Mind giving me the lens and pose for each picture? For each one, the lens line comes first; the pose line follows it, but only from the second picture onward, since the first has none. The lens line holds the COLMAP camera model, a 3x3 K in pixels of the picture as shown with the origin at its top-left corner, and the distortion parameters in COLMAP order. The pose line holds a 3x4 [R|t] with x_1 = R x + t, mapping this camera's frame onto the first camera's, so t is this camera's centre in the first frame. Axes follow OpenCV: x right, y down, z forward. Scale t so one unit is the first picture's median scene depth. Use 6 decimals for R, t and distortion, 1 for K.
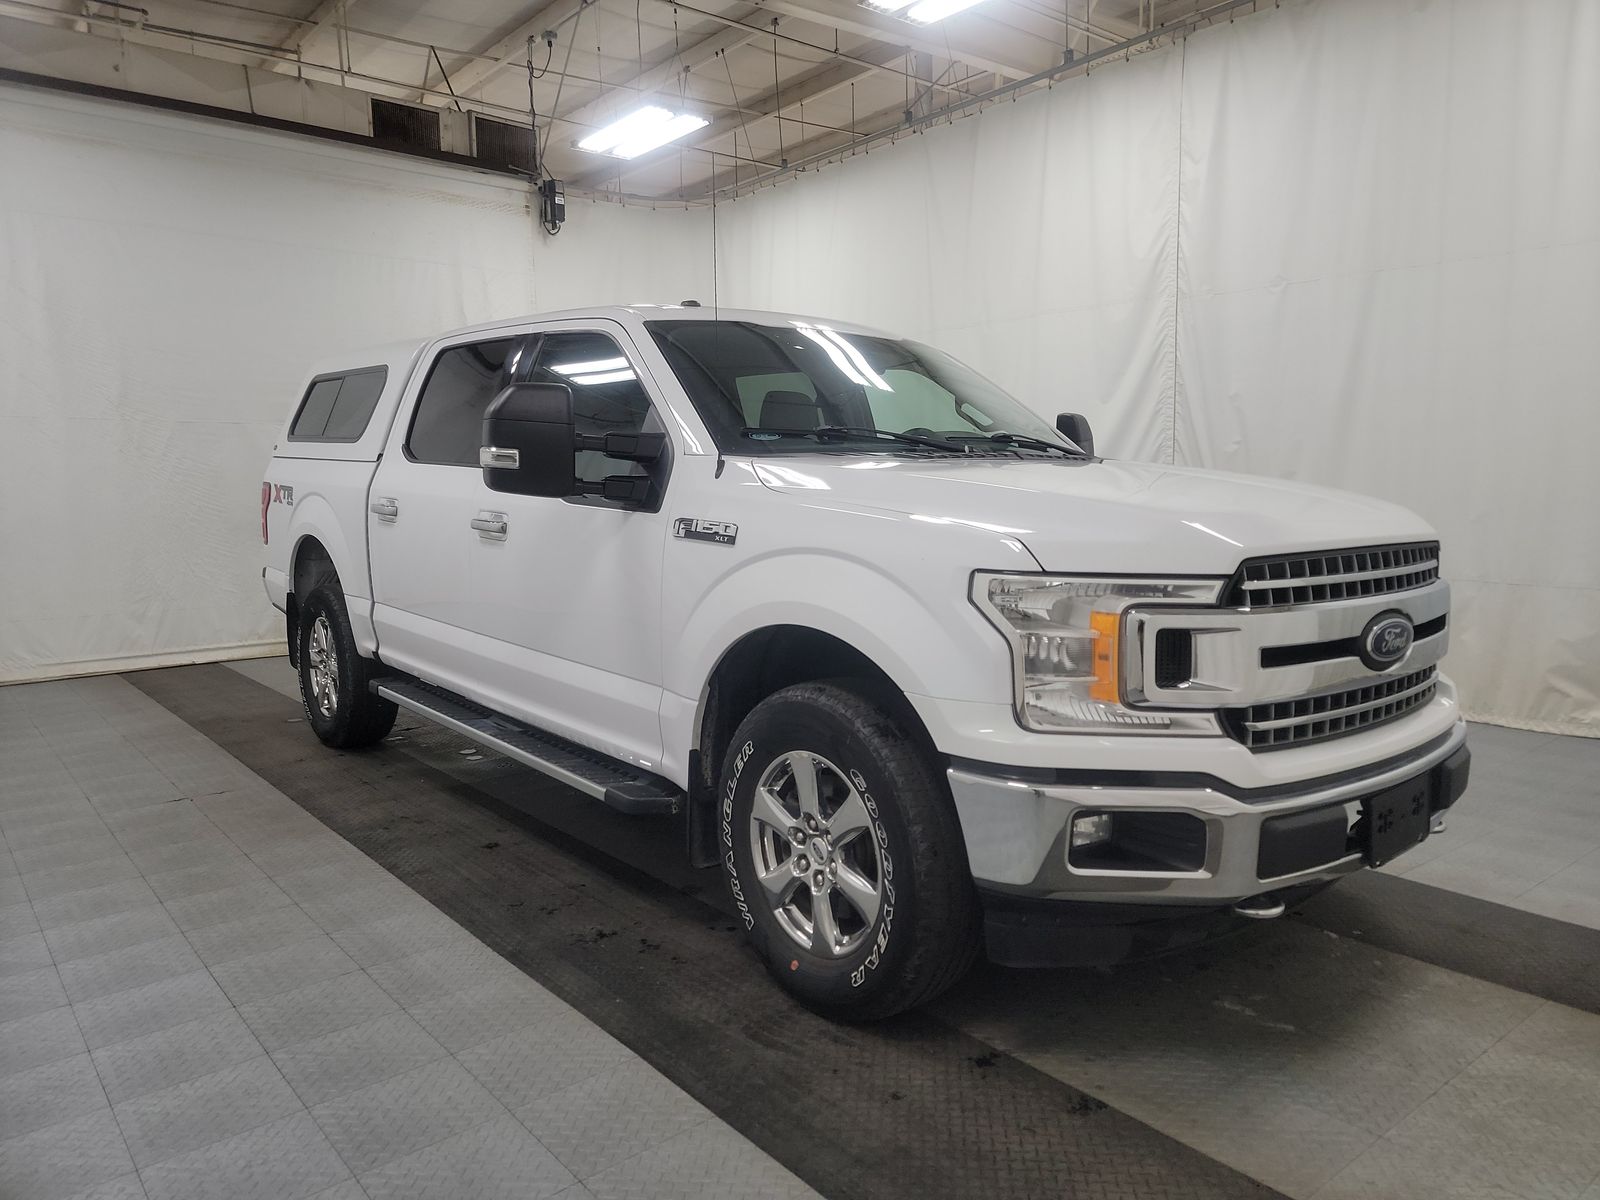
lens RADIAL K [[1114.0, 0, 805.3], [0, 1114.0, 589.8], [0, 0, 1]] dist [0.053077, -0.025658]
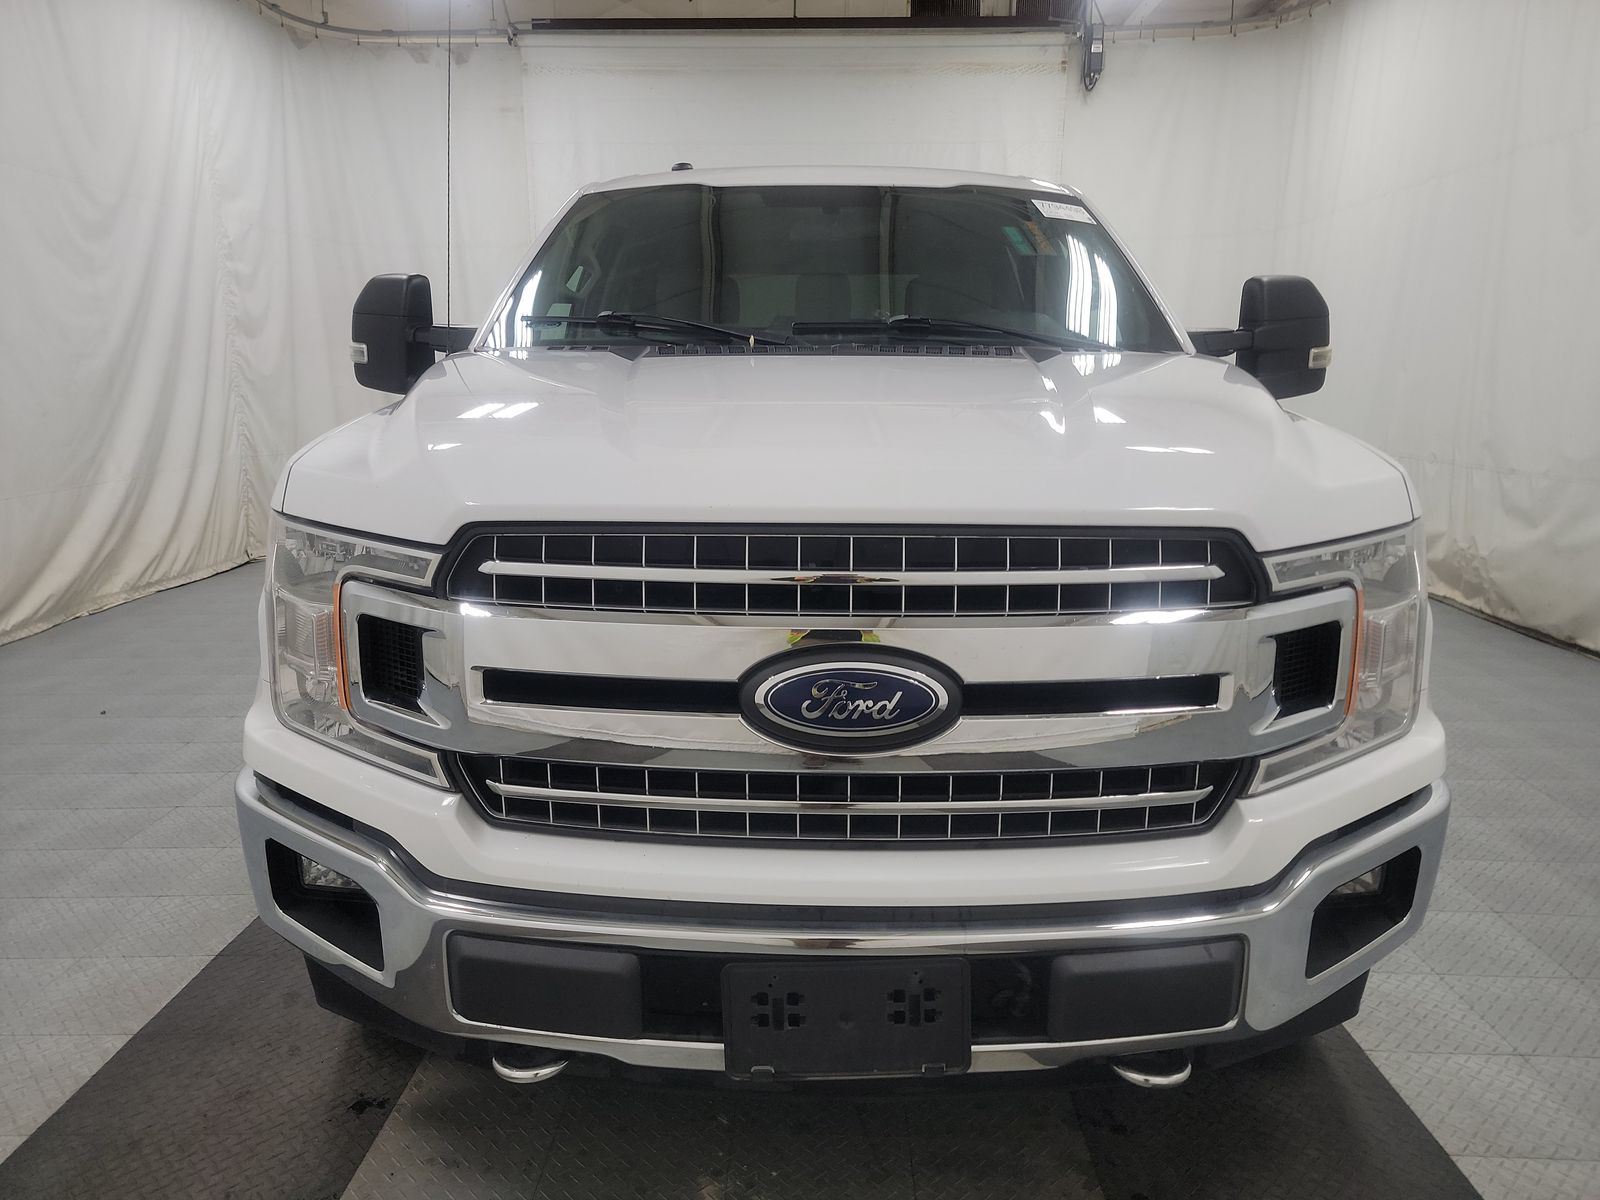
lens RADIAL K [[1114.0, 0, 800.2], [0, 1114.0, 597.2], [0, 0, 1]] dist [0.053077, -0.025658]
pose [[0.754948, 0.139869, -0.640695, 0.776821], [-0.073301, 0.988866, 0.129505, -0.067555], [0.651675, -0.050806, 0.756795, 0.536739]]
